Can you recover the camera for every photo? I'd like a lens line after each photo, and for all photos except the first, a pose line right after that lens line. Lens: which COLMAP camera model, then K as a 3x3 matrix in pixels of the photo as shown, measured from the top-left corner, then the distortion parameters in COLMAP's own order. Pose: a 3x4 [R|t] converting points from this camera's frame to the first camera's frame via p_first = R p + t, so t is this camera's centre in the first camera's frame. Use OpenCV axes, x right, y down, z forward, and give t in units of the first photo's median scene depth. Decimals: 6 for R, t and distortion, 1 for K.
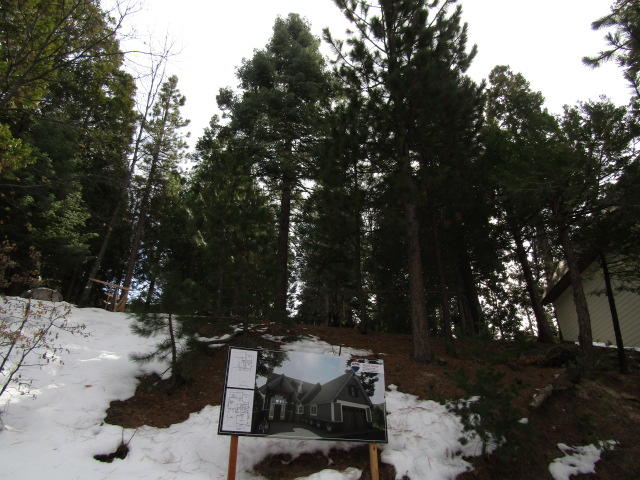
lens RADIAL K [[452.1, 0, 320.7], [0, 452.1, 241.5], [0, 0, 1]] dist [-0.008583, 0.000370]
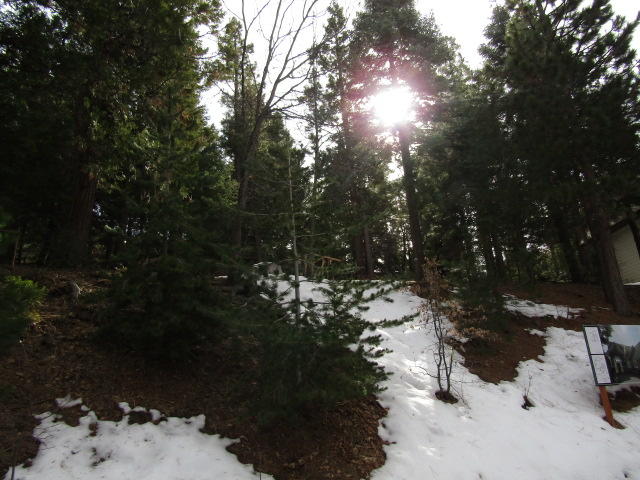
lens RADIAL K [[452.1, 0, 321.1], [0, 452.1, 240.4], [0, 0, 1]] dist [-0.008583, 0.000370]
pose [[0.992403, -0.034216, 0.118176, -1.137740], [0.012841, 0.984109, 0.177098, -0.280259], [-0.122358, -0.174235, 0.977072, -0.219160]]
